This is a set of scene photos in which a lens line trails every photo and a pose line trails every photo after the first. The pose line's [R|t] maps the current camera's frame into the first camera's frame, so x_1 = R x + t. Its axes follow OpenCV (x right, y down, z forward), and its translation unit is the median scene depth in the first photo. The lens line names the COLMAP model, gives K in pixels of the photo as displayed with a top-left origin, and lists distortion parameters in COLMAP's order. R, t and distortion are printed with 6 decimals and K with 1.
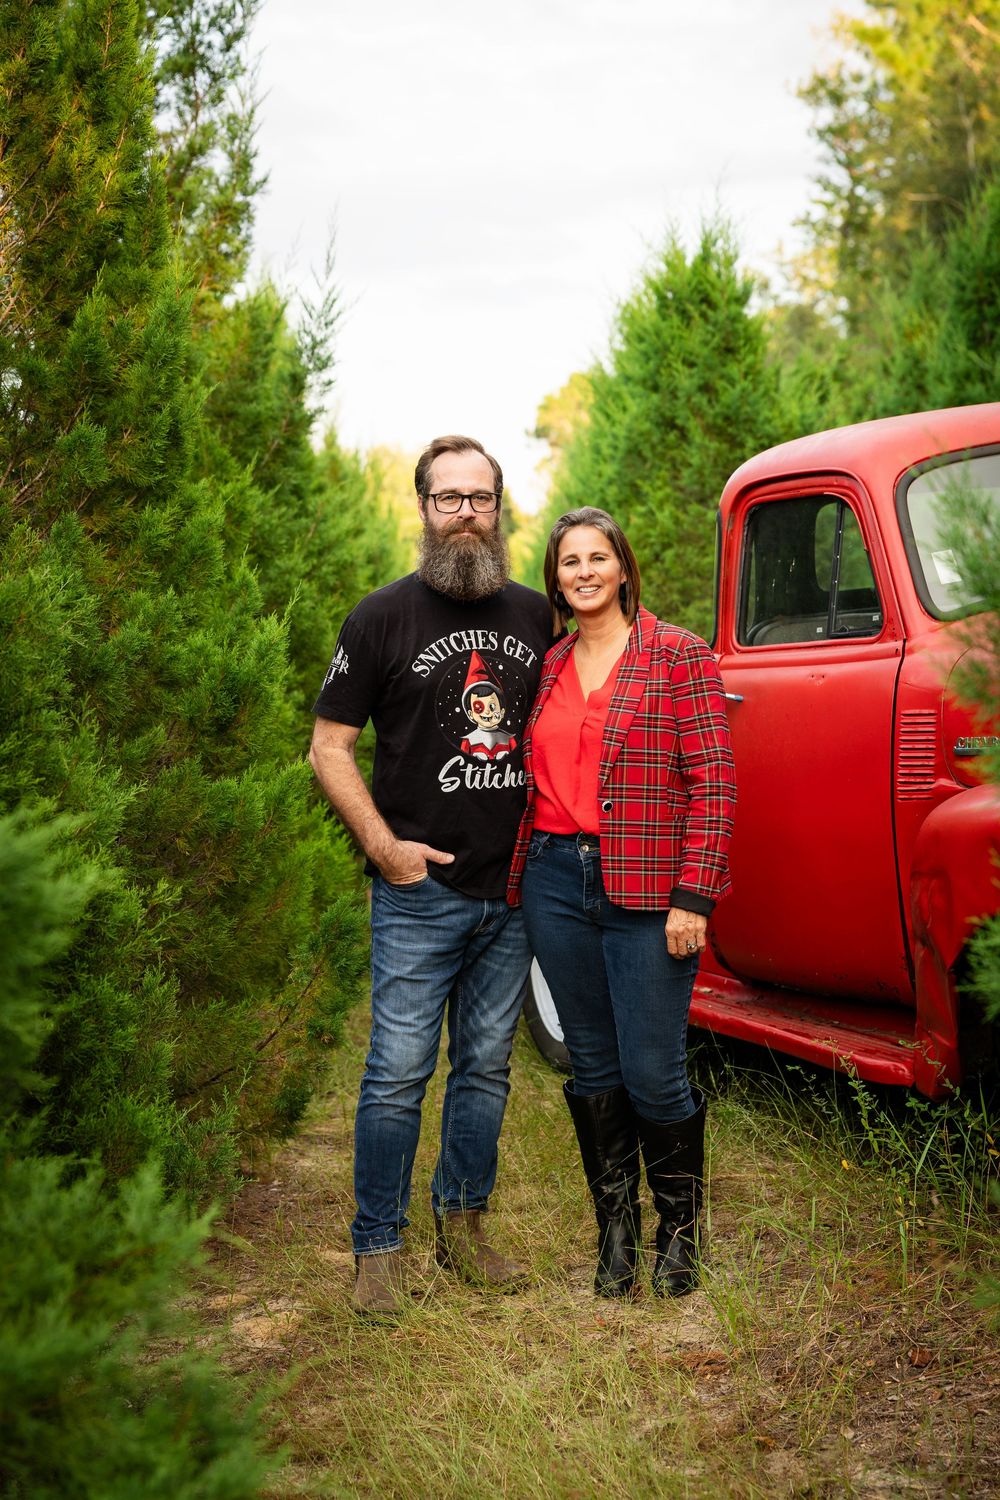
lens RADIAL K [[2582.9, 0, 539.6], [0, 2582.9, 749.3], [0, 0, 1]] dist [0.003901, -1.386143]
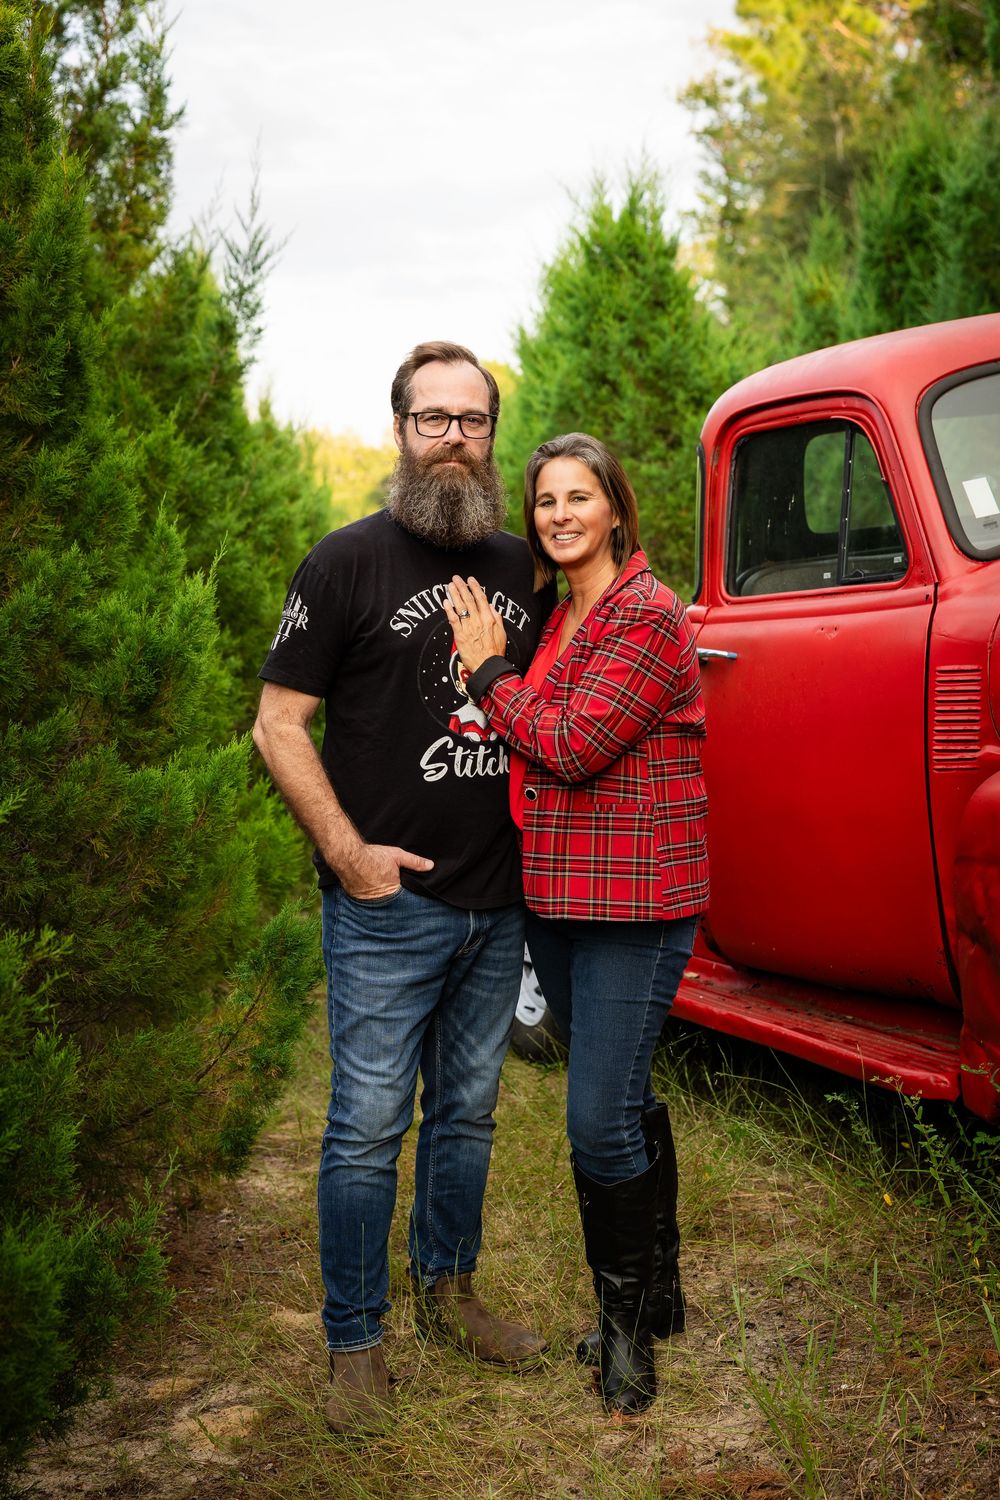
lens RADIAL K [[2096.2, 0, 506.1], [0, 2096.2, 802.2], [0, 0, 1]] dist [-0.059638, 0.108316]
pose [[0.999258, -0.028114, 0.026341, -0.015678], [0.026644, 0.998152, 0.054611, -0.008389], [-0.027828, -0.053868, 0.998160, 0.220268]]
